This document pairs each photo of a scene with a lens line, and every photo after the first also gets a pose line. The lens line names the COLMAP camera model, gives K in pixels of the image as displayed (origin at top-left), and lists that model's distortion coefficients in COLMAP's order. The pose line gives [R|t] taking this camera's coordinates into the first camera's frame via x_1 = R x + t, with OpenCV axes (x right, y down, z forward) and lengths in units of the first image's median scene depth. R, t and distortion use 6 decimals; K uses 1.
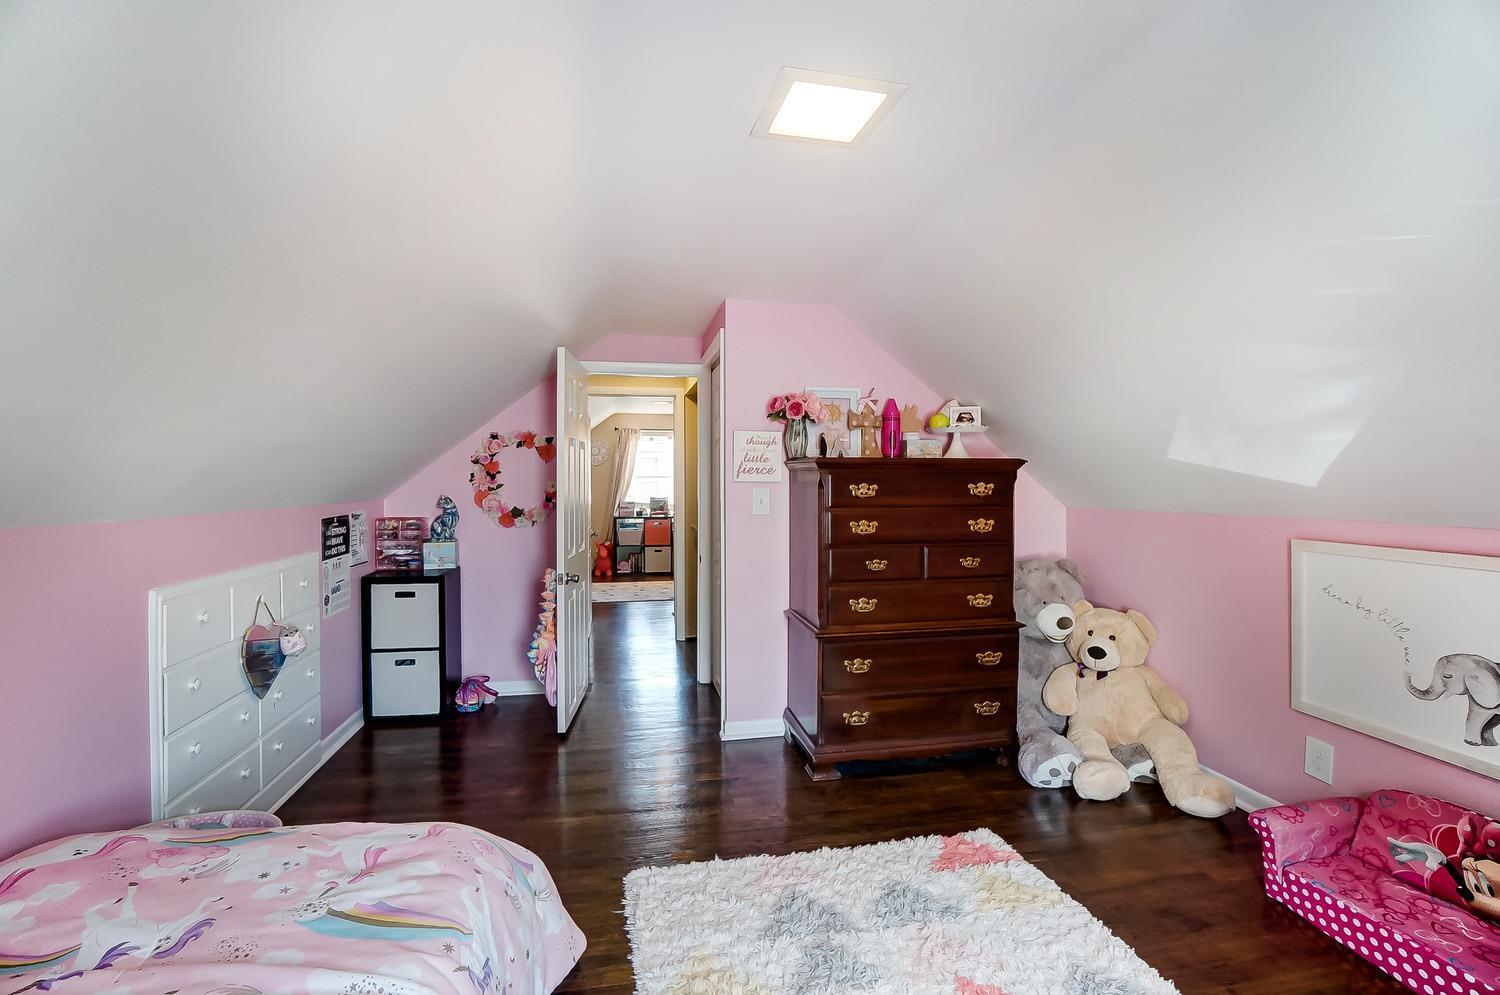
lens RADIAL K [[670.2, 0, 744.7], [0, 670.2, 494.4], [0, 0, 1]] dist [-0.067396, 0.024905]
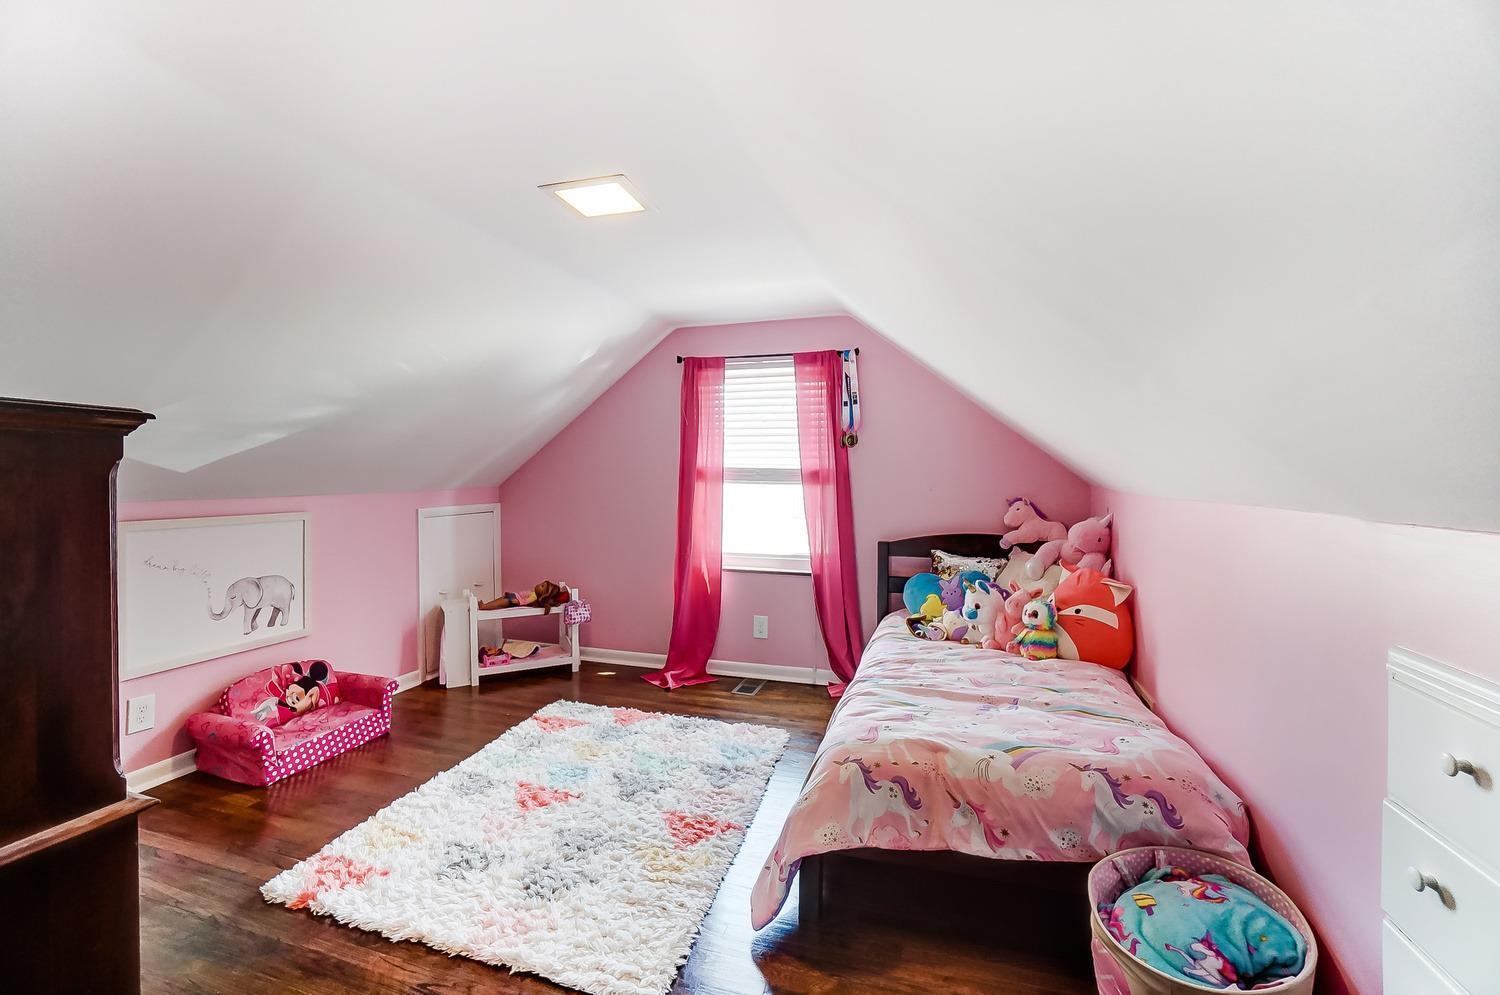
lens RADIAL K [[670.2, 0, 744.7], [0, 670.2, 494.4], [0, 0, 1]] dist [-0.067396, 0.024905]
pose [[-0.891645, -0.009848, 0.452627, -0.693486], [0.008145, 0.999253, 0.037785, -0.006183], [-0.452661, 0.037377, -0.890899, 1.874739]]
